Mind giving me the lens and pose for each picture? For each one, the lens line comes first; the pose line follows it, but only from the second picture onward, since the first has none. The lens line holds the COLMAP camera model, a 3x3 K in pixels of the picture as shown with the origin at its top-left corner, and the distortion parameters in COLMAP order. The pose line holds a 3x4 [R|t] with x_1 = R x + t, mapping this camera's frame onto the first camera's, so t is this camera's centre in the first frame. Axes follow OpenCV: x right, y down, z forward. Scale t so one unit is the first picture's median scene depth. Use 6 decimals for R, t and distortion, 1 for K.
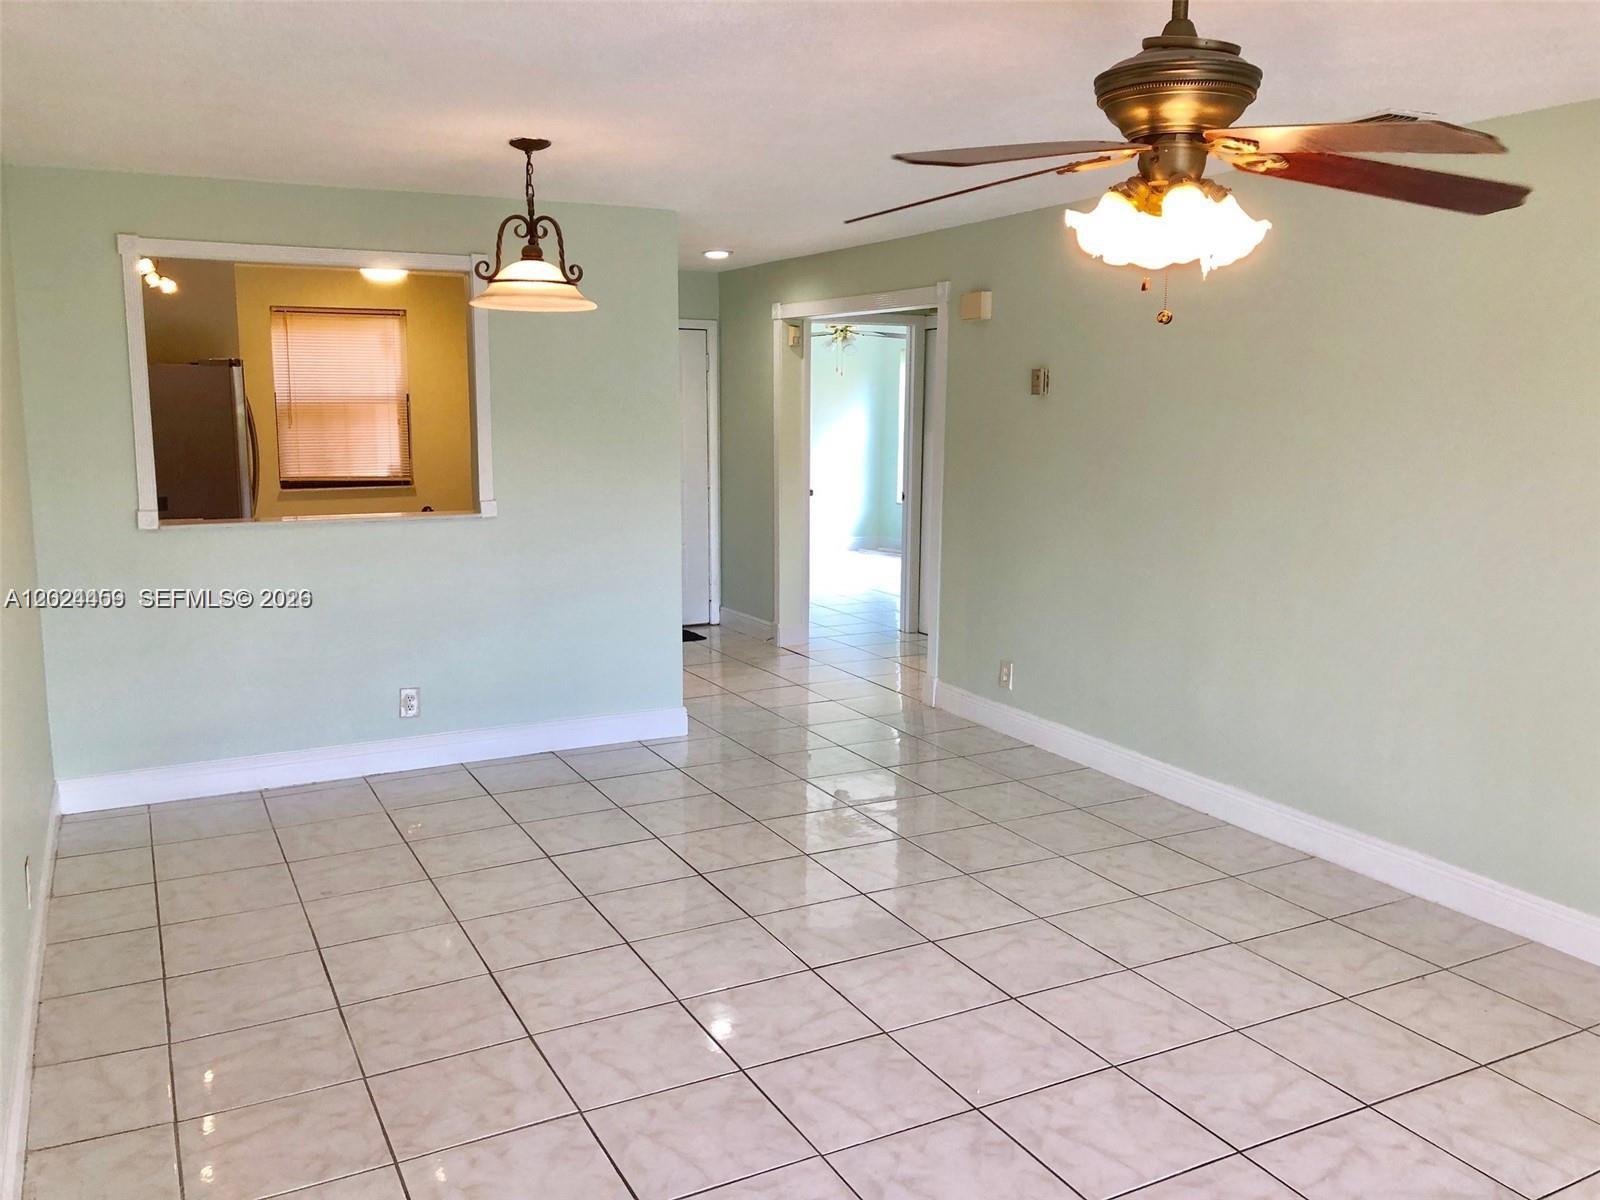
lens RADIAL K [[1313.0, 0, 822.5], [0, 1313.0, 598.3], [0, 0, 1]] dist [0.056491, -0.054217]
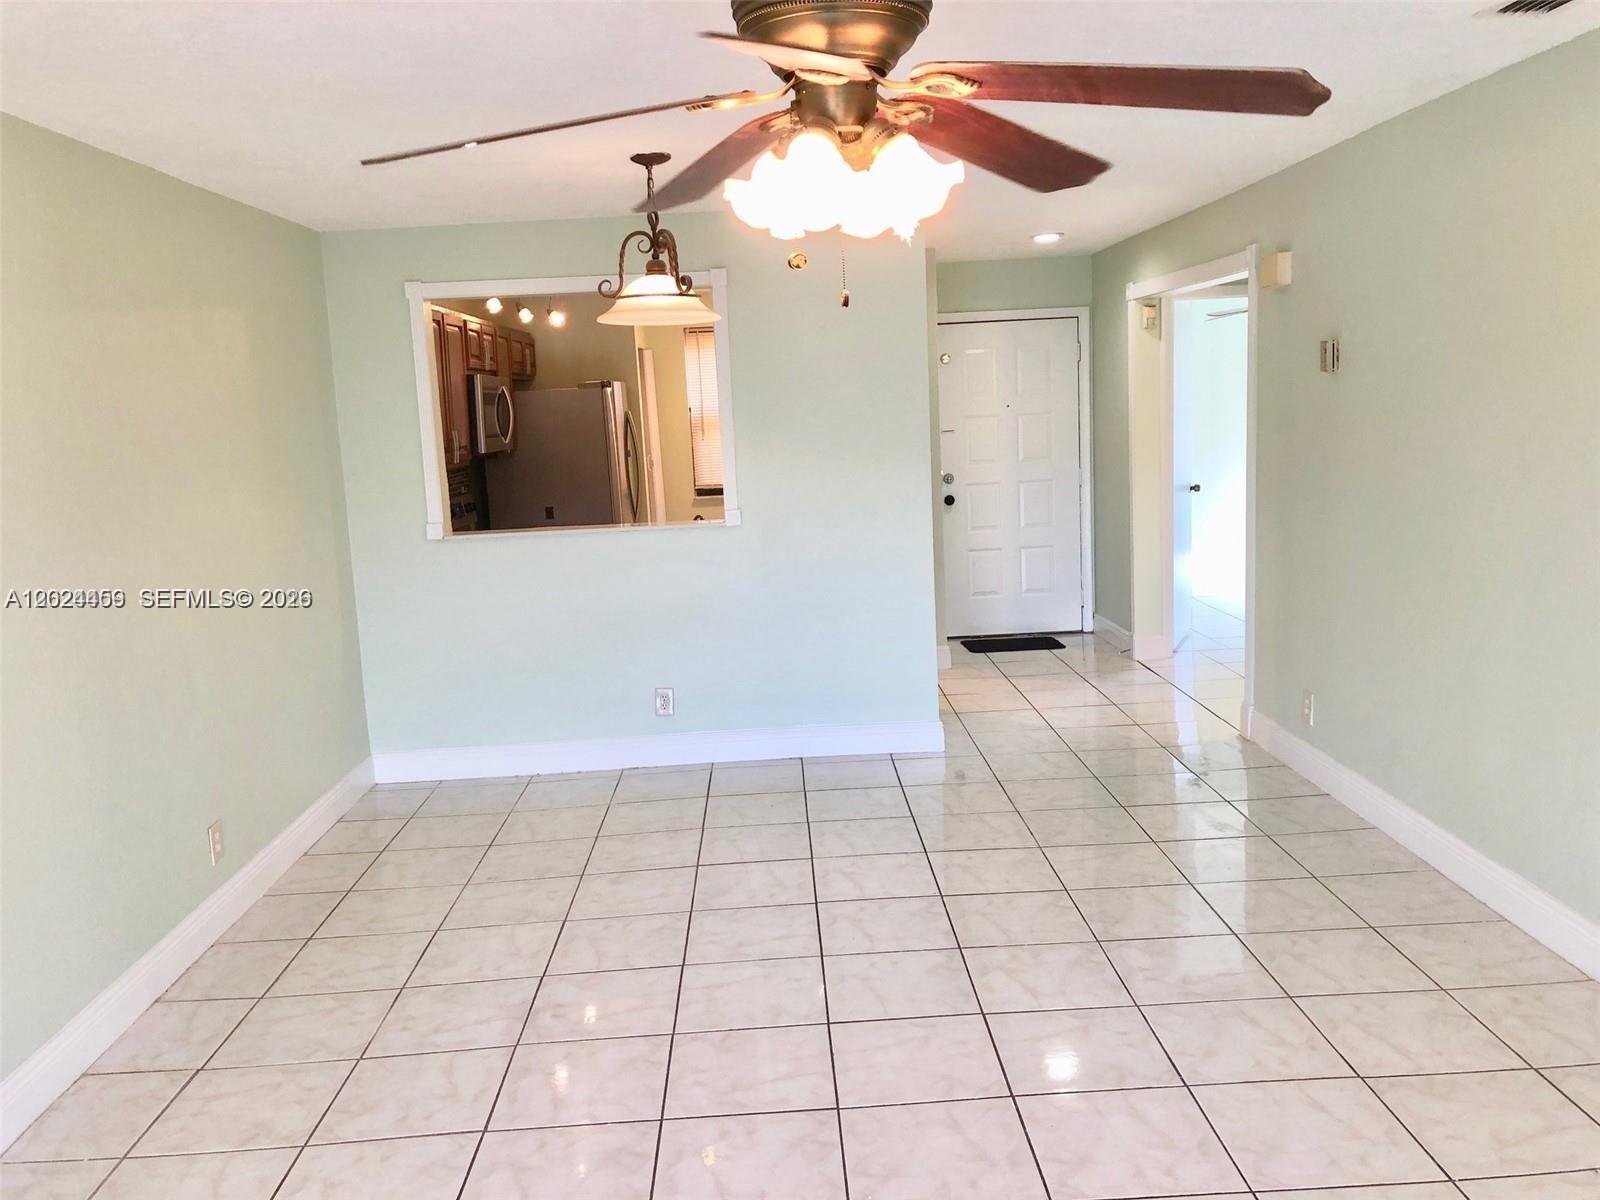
lens RADIAL K [[1313.0, 0, 808.2], [0, 1313.0, 606.3], [0, 0, 1]] dist [0.056491, -0.054217]
pose [[0.895786, 0.021065, -0.443986, 0.279463], [-0.015901, 0.999756, 0.015351, -0.017026], [0.444201, -0.006692, 0.895902, 0.125328]]
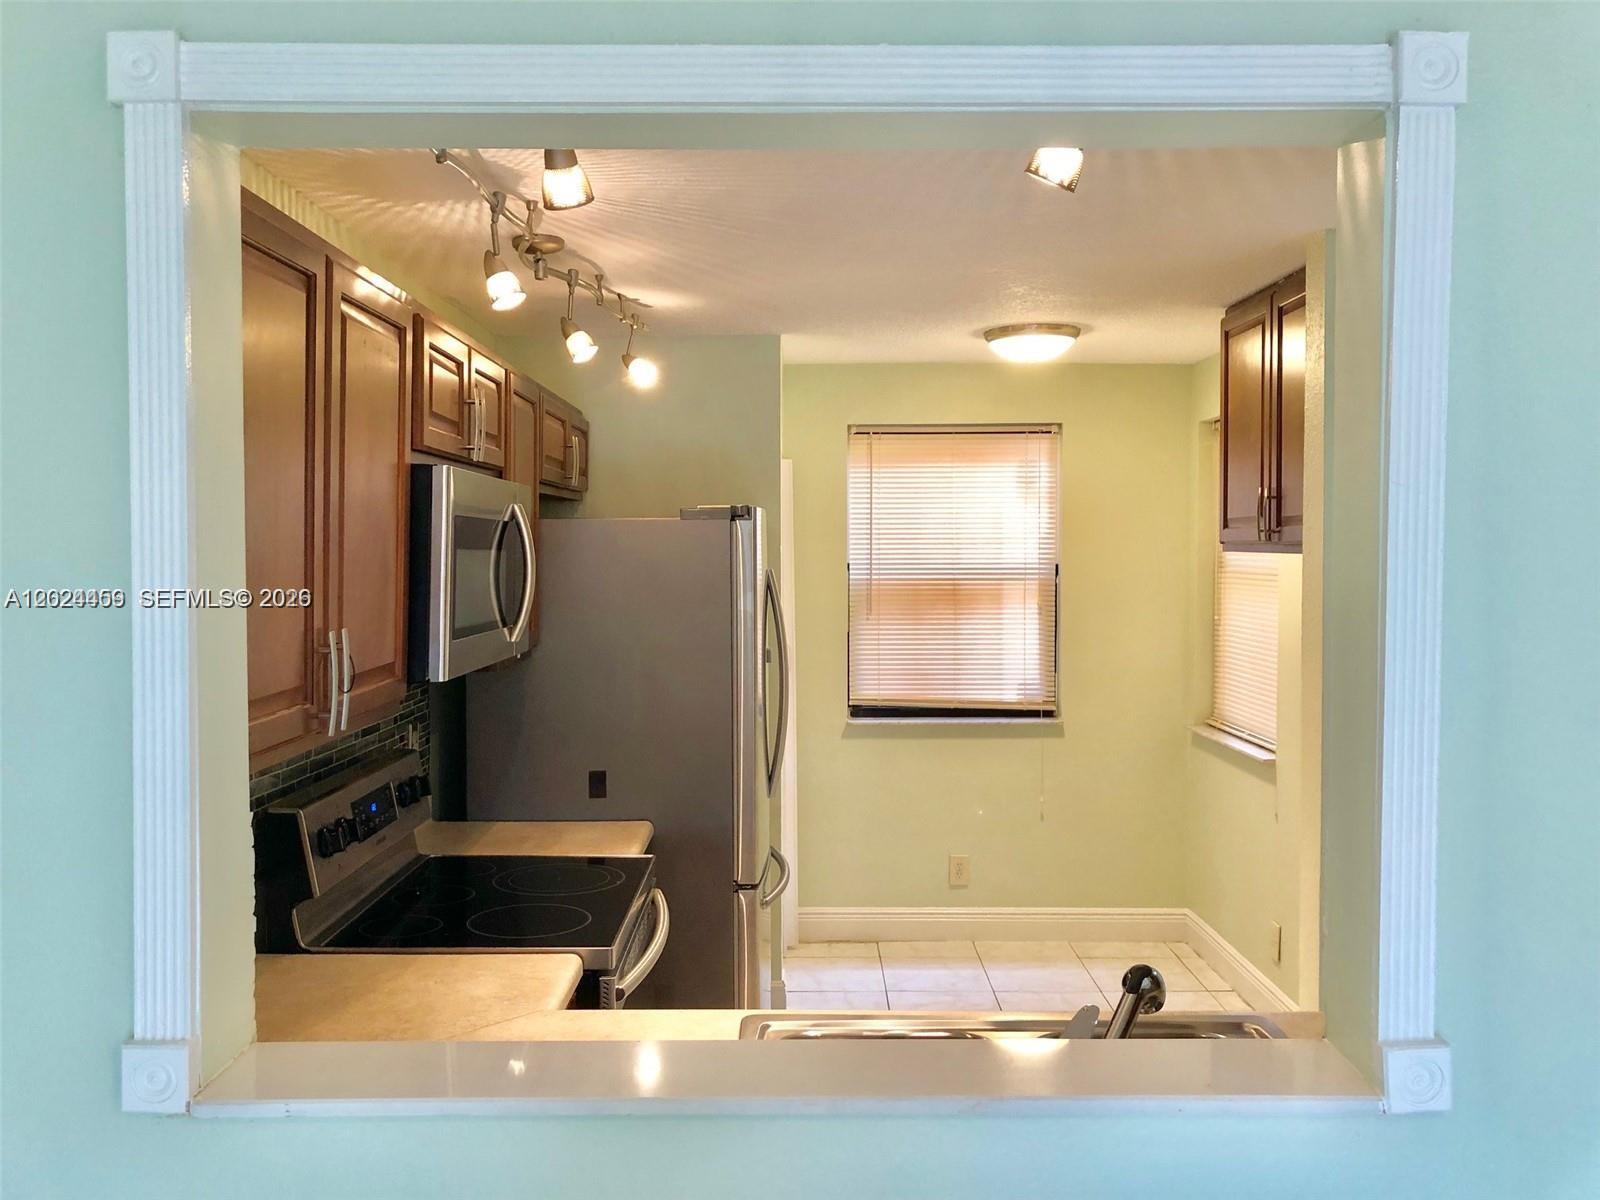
lens RADIAL K [[1313.0, 0, 793.6], [0, 1313.0, 598.3], [0, 0, 1]] dist [0.056491, -0.054217]
pose [[0.883441, 0.010745, -0.468419, -0.263974], [-0.064960, 0.992891, -0.099739, -0.134526], [0.464017, 0.118542, 0.877859, 0.798576]]
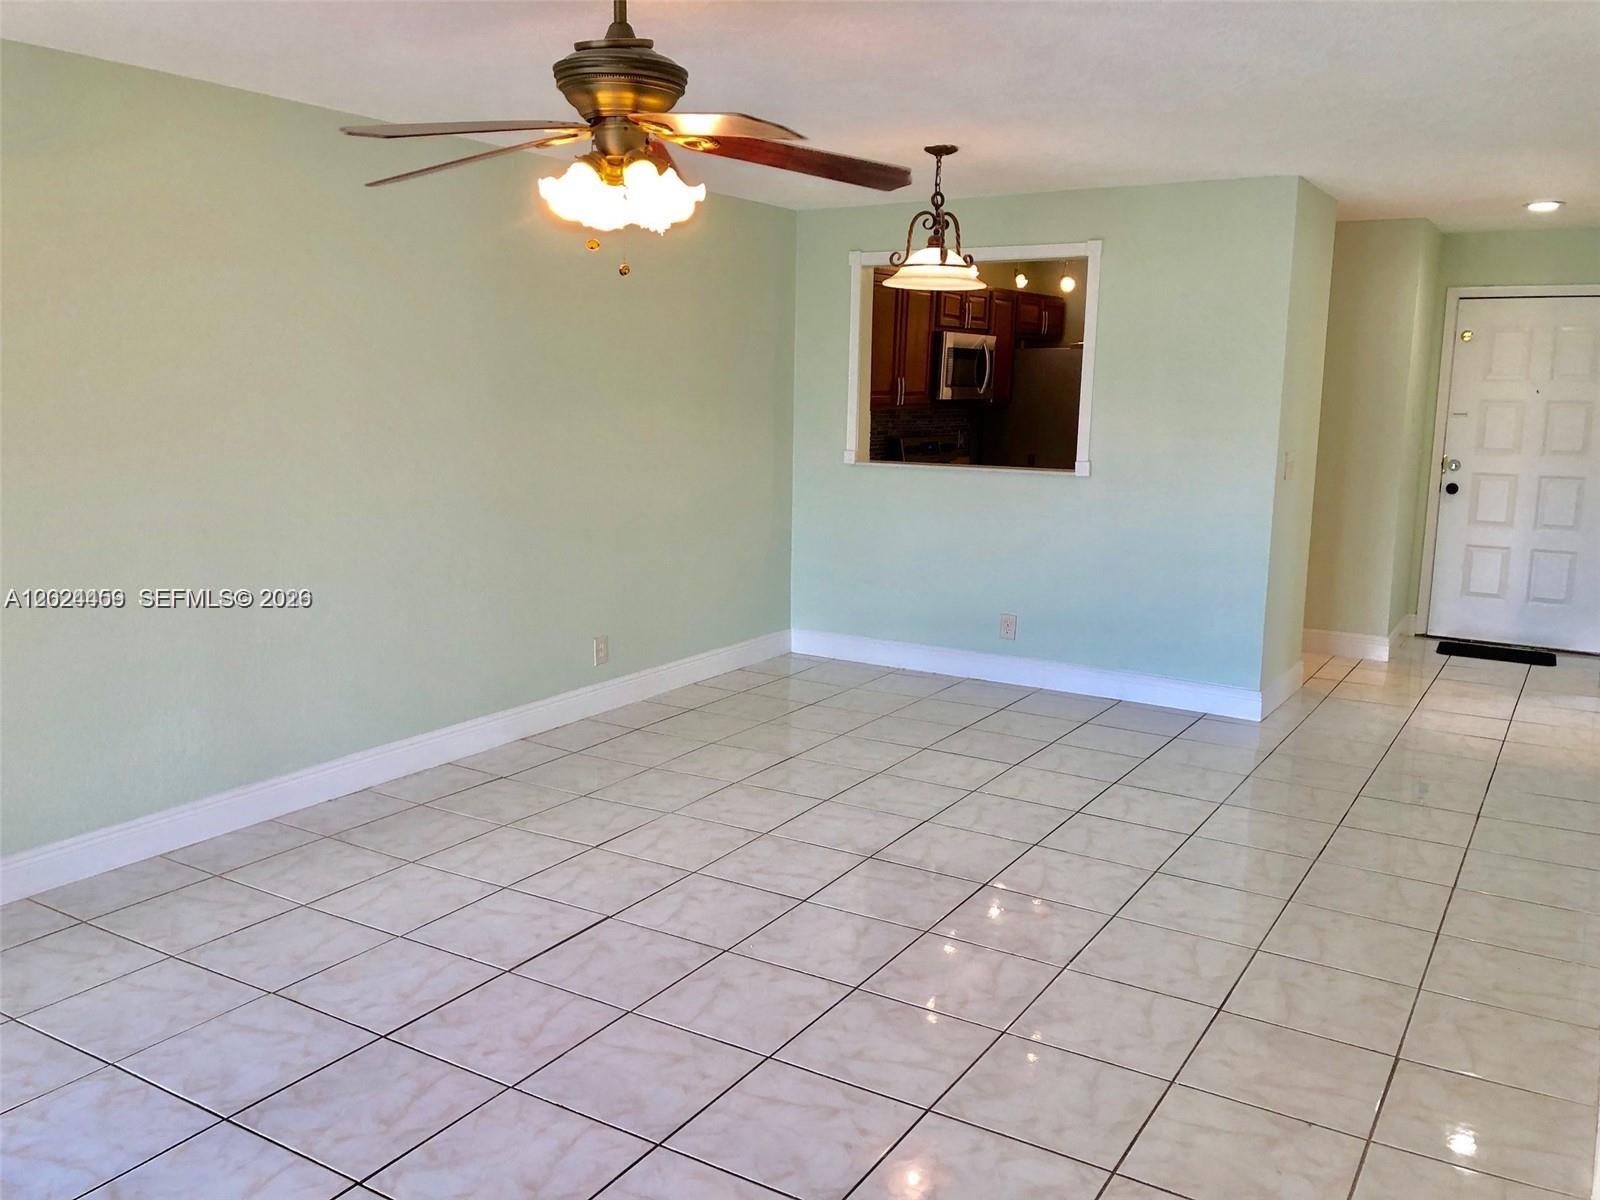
lens RADIAL K [[1313.0, 0, 800.9], [0, 1313.0, 591.7], [0, 0, 1]] dist [0.056491, -0.054217]
pose [[0.499978, 0.141990, -0.854319, 0.659603], [-0.147362, 0.986031, 0.077639, -0.017907], [0.853409, 0.087076, 0.513918, 0.253876]]
